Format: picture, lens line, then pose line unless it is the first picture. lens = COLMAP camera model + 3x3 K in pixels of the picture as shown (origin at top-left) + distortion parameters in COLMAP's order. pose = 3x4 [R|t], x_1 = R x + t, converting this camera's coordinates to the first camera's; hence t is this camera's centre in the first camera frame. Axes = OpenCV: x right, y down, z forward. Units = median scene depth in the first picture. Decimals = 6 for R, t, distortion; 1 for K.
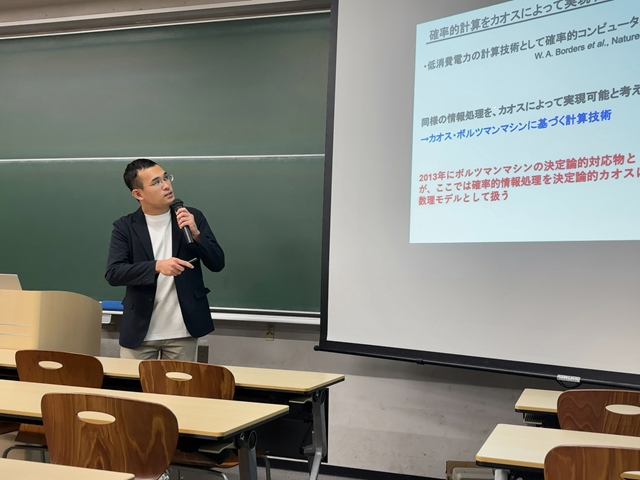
lens RADIAL K [[676.6, 0, 320.5], [0, 676.6, 254.9], [0, 0, 1]] dist [-0.003439, 0.000672]
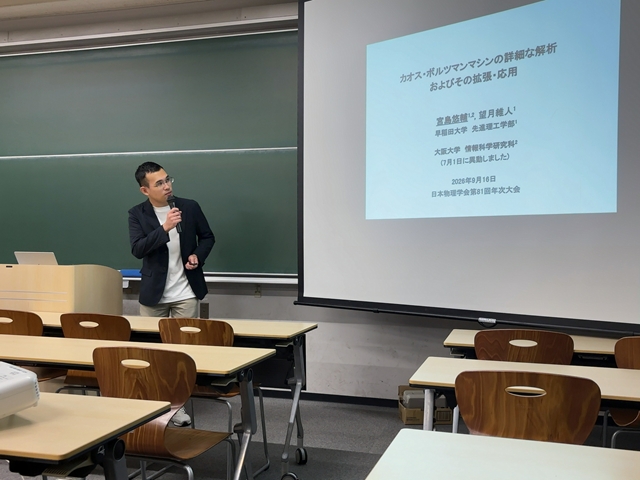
lens RADIAL K [[584.1, 0, 321.1], [0, 584.1, 254.6], [0, 0, 1]] dist [0.000494, -0.010823]
pose [[0.998758, -0.030561, 0.039344, 0.002847], [0.027864, 0.997340, 0.067354, -0.031442], [-0.041298, -0.066174, 0.996953, -0.114950]]
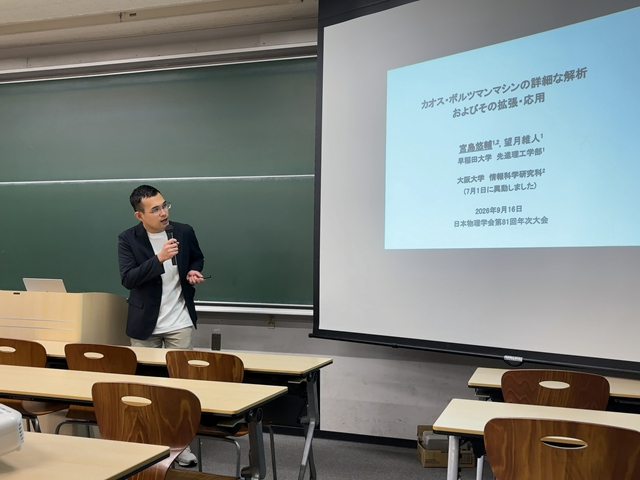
lens RADIAL K [[584.1, 0, 321.1], [0, 584.1, 254.6], [0, 0, 1]] dist [0.000494, -0.010823]
pose [[0.999806, -0.015679, 0.011923, 0.004998], [0.015494, 0.999760, 0.015503, -0.029957], [-0.012163, -0.015315, 0.999809, -0.063640]]
